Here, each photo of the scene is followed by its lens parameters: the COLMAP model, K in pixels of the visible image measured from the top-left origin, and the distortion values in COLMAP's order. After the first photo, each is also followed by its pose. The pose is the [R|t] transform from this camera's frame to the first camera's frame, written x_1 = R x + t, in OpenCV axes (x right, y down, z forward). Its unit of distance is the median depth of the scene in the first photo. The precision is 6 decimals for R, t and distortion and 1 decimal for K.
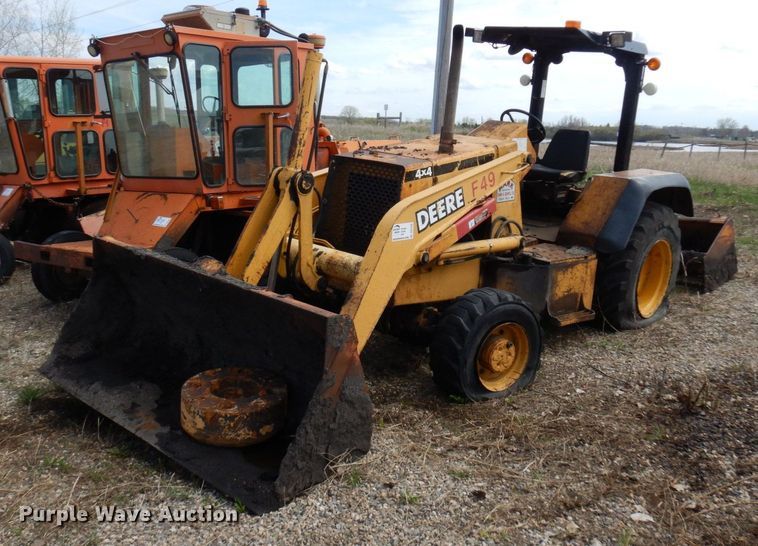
lens RADIAL K [[735.8, 0, 378.6], [0, 735.8, 235.8], [0, 0, 1]] dist [-0.004890, -0.002653]
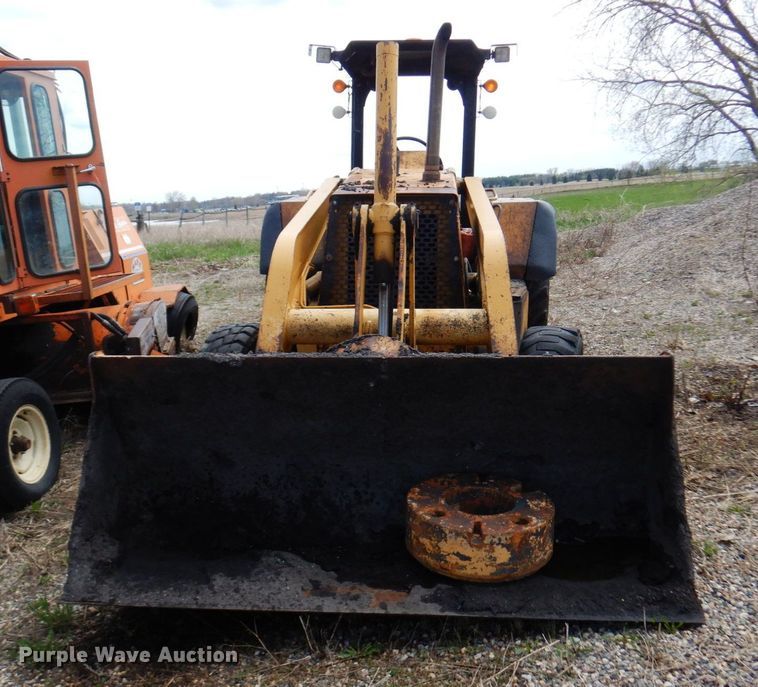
lens RADIAL K [[807.0, 0, 379.0], [0, 807.0, 343.5], [0, 0, 1]] dist [0.030941, 0.026007]
pose [[0.802235, -0.188798, 0.566370, -0.465856], [0.174980, 0.981374, 0.079288, -0.015846], [-0.570790, 0.035496, 0.820328, 0.269952]]
